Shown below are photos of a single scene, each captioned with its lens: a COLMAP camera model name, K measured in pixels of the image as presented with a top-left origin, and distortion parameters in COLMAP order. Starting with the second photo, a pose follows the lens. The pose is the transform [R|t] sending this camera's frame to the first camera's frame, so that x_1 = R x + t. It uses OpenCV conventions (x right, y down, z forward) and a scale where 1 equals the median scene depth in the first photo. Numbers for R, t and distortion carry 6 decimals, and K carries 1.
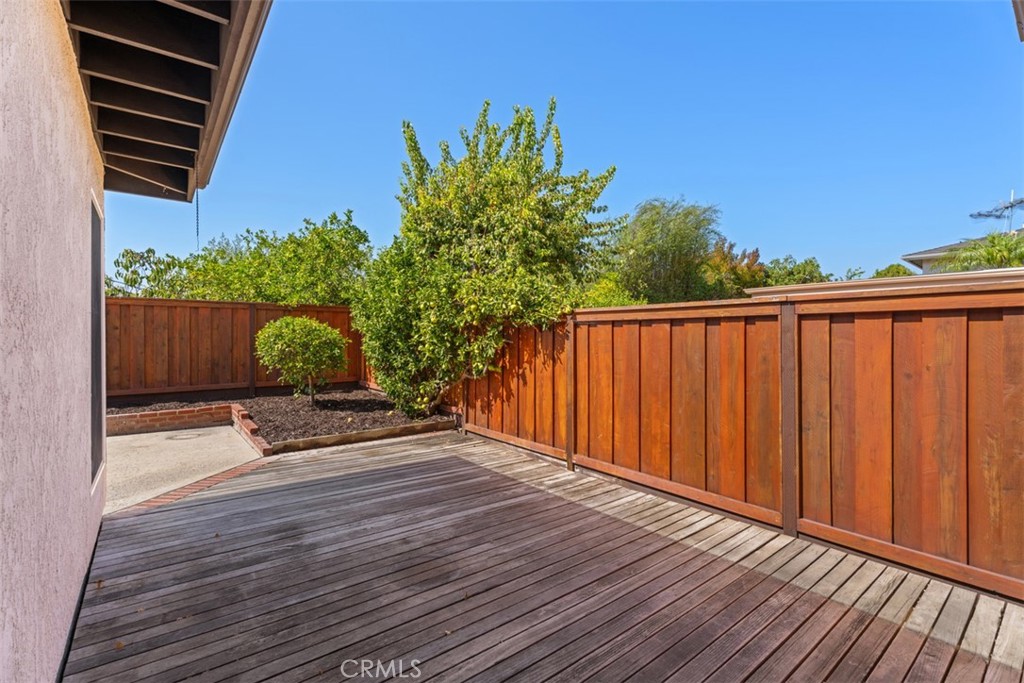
lens RADIAL K [[456.8, 0, 511.4], [0, 456.8, 338.2], [0, 0, 1]] dist [-0.004592, -0.000075]
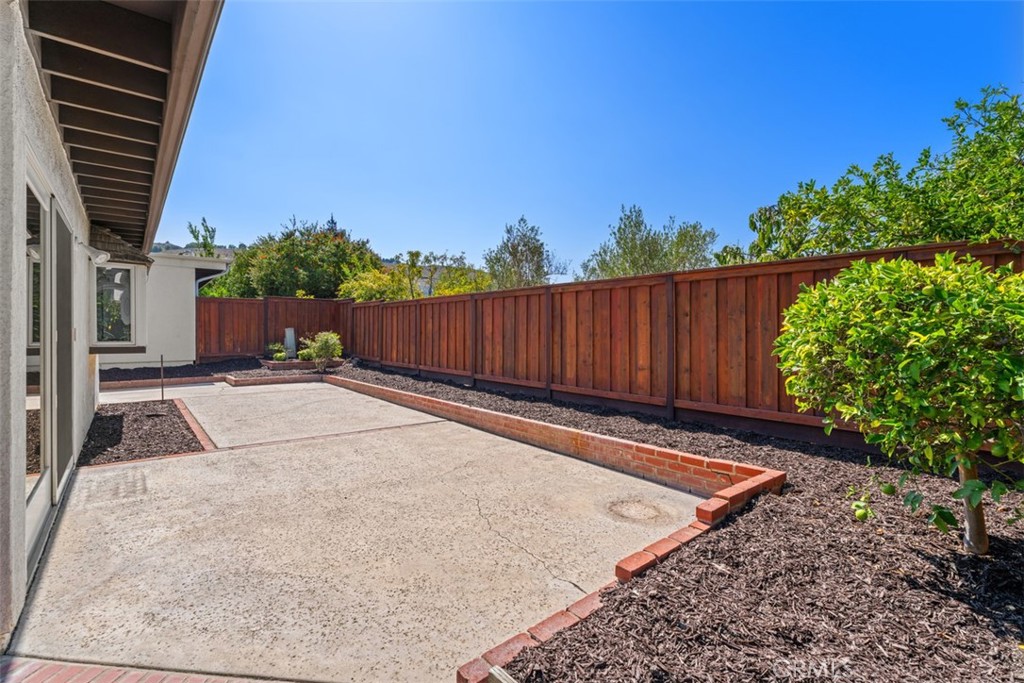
lens RADIAL K [[456.8, 0, 510.8], [0, 456.8, 334.5], [0, 0, 1]] dist [-0.004592, -0.000075]
pose [[0.021800, 0.007960, -0.999731, -0.148577], [-0.003469, 0.999963, 0.007887, 0.004365], [0.999756, 0.003296, 0.021827, 0.687497]]
